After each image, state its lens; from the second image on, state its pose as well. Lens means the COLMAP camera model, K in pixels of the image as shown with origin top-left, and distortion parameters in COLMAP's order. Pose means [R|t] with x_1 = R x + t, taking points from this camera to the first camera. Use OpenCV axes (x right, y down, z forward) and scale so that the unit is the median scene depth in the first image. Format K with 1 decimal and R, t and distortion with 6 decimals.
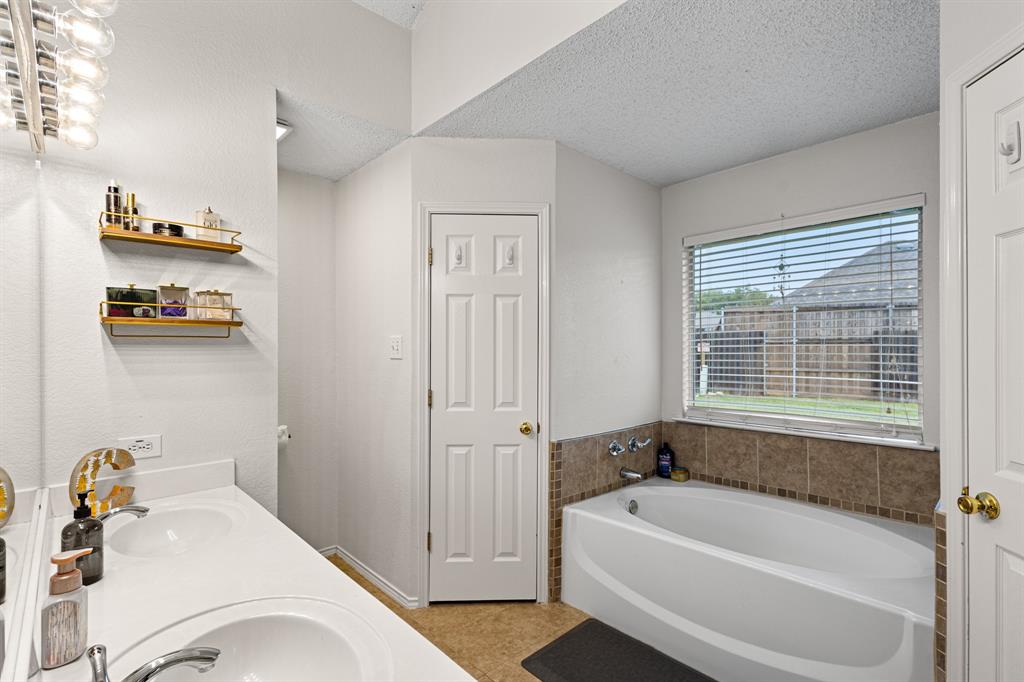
lens RADIAL K [[472.5, 0, 511.0], [0, 472.5, 338.3], [0, 0, 1]] dist [0.007468, -0.000290]
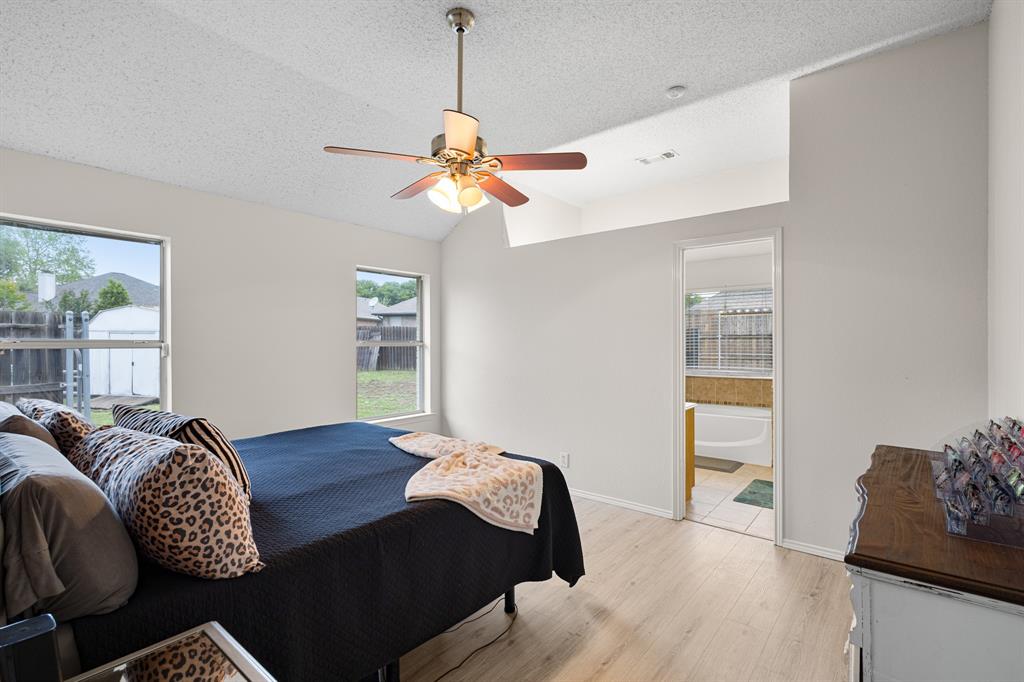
lens RADIAL K [[472.5, 0, 512.6], [0, 472.5, 336.5], [0, 0, 1]] dist [0.007468, -0.000290]
pose [[0.990229, -0.003893, 0.139396, -0.627022], [0.003082, 0.999977, 0.006032, -0.017648], [-0.139416, -0.005544, 0.990218, -0.921044]]
